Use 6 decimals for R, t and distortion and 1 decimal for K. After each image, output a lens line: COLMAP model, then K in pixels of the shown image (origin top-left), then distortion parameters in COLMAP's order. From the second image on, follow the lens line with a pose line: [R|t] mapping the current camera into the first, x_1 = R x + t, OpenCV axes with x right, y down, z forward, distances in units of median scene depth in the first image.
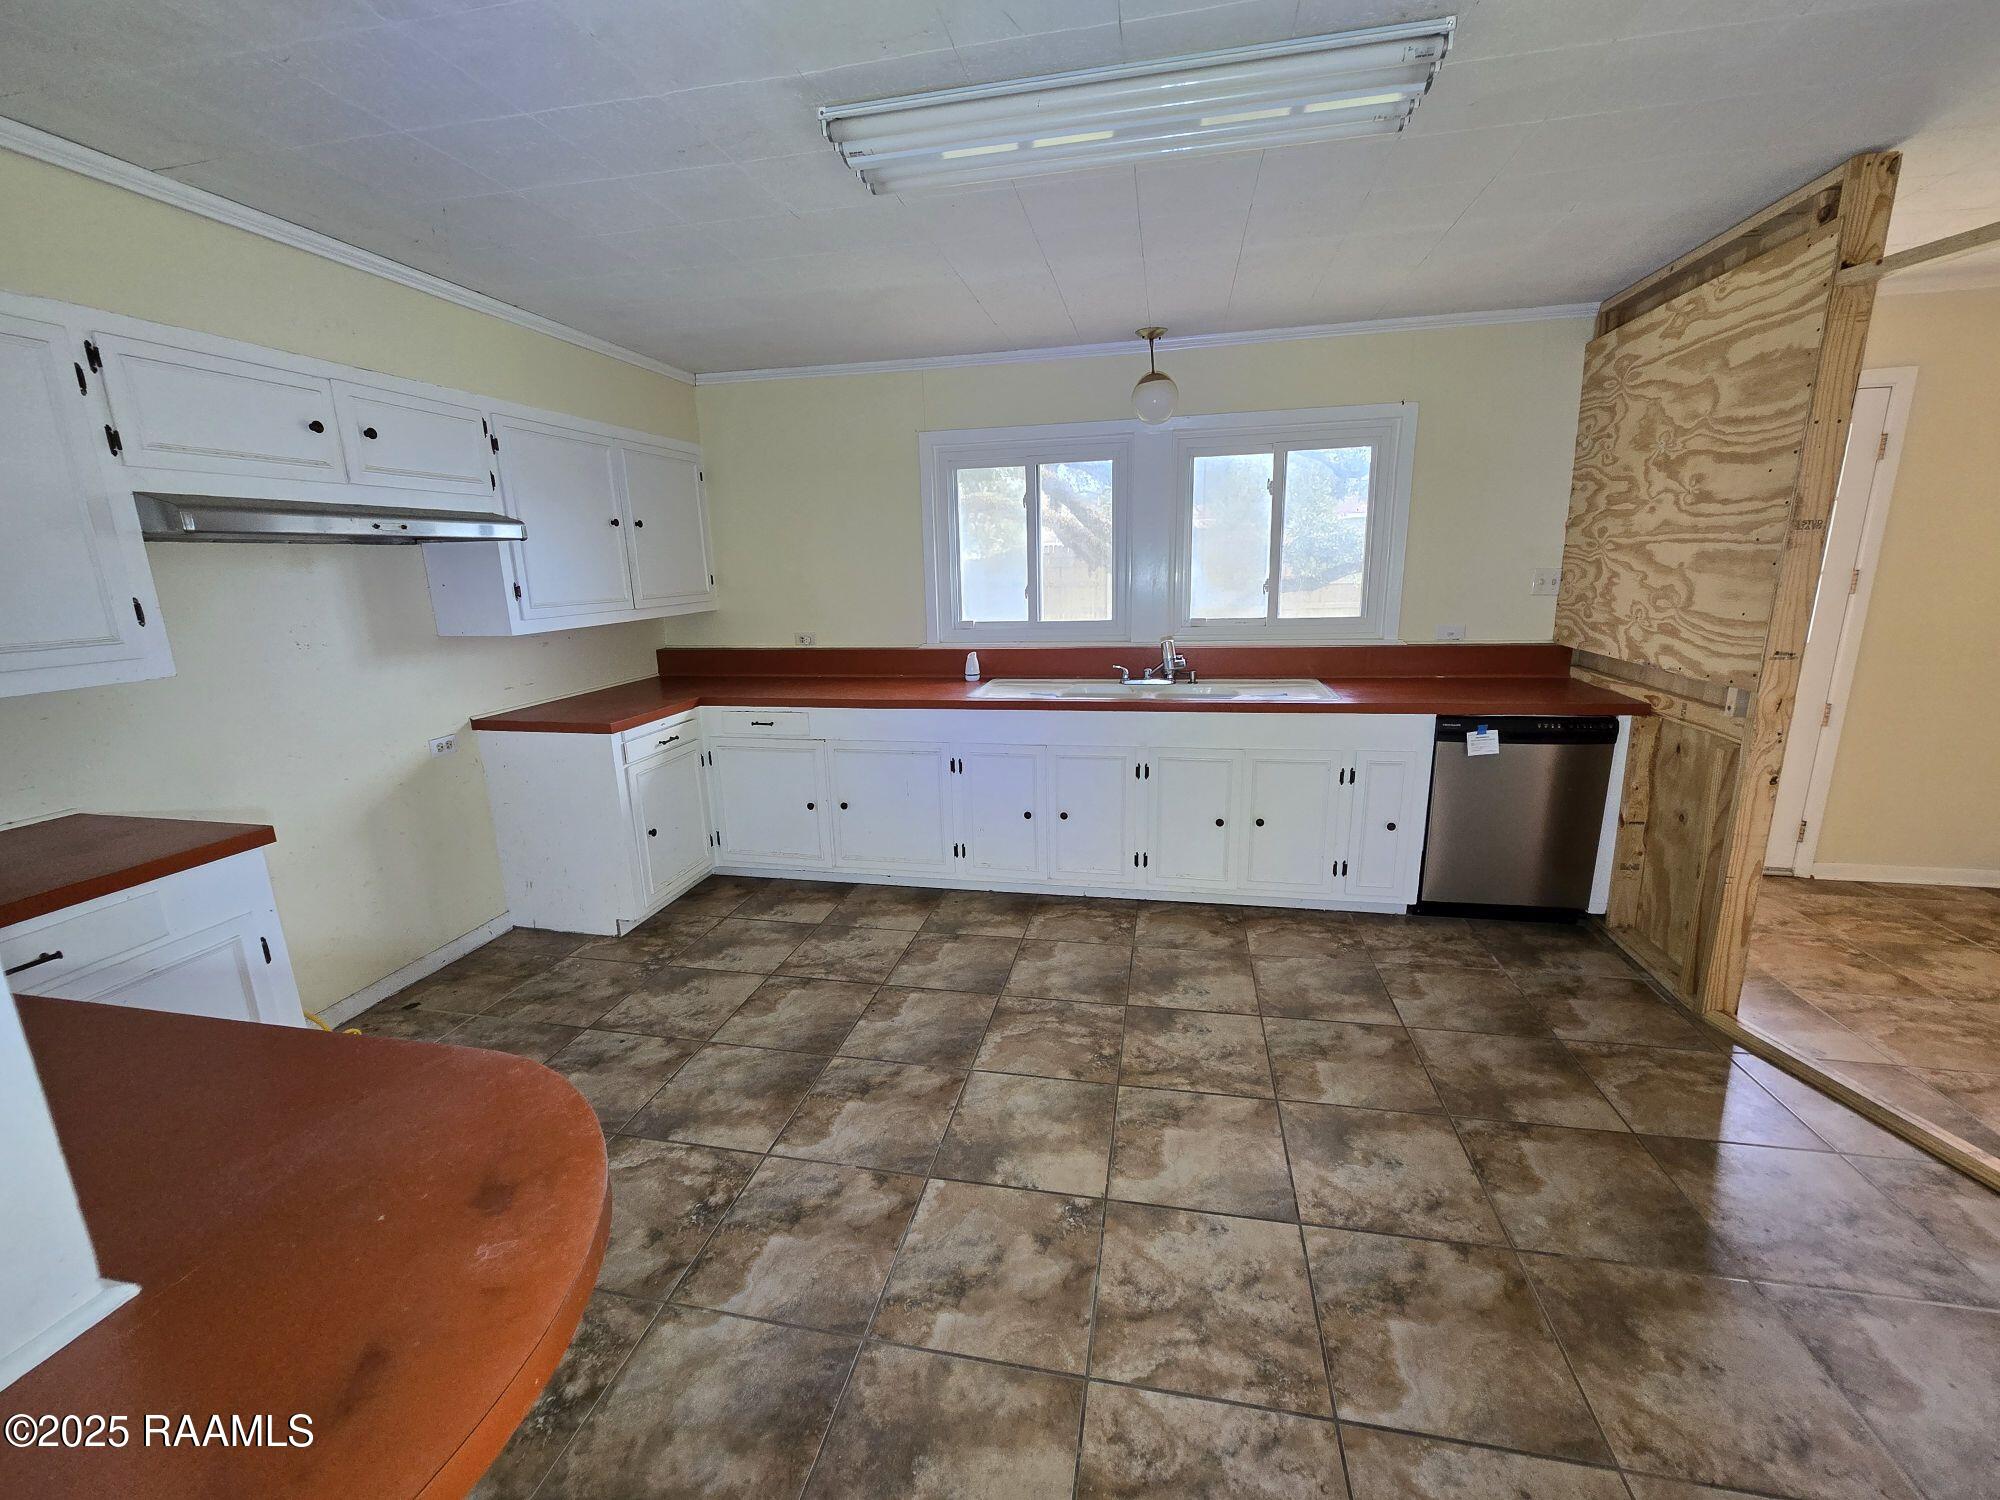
lens RADIAL K [[819.4, 0, 998.4], [0, 819.4, 758.8], [0, 0, 1]] dist [-0.002644, 0.000612]
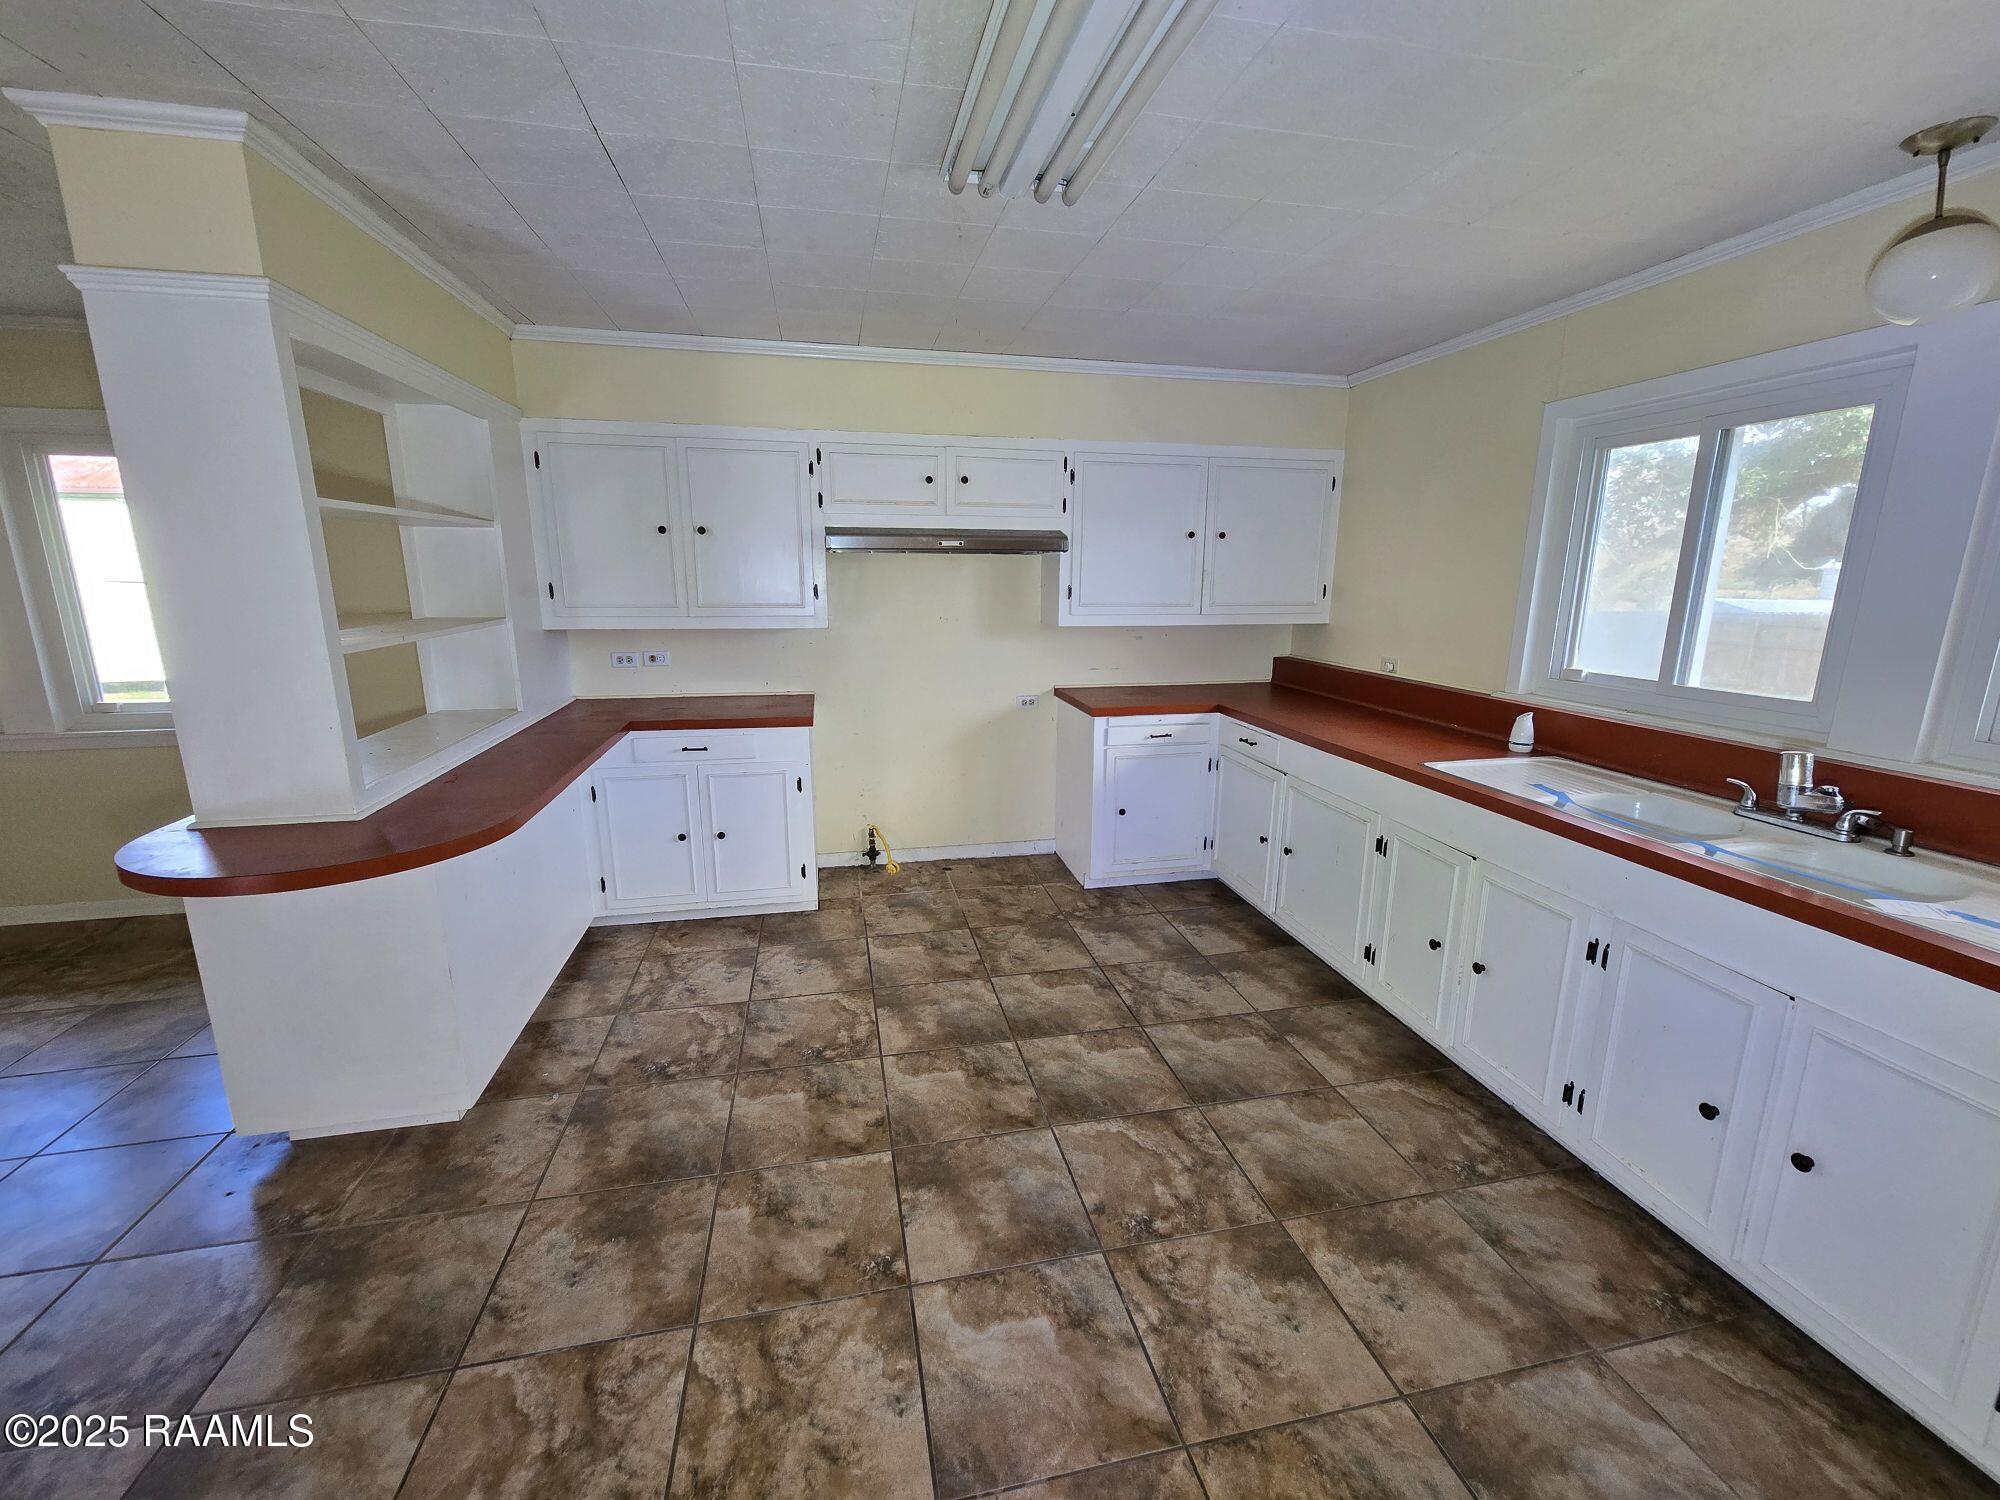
lens RADIAL K [[819.4, 0, 1003.6], [0, 819.4, 755.8], [0, 0, 1]] dist [-0.002644, 0.000612]
pose [[0.401885, 0.226356, -0.887272, 0.618033], [-0.232485, 0.962438, 0.140230, -0.129905], [0.885686, 0.149921, 0.439413, 0.444155]]
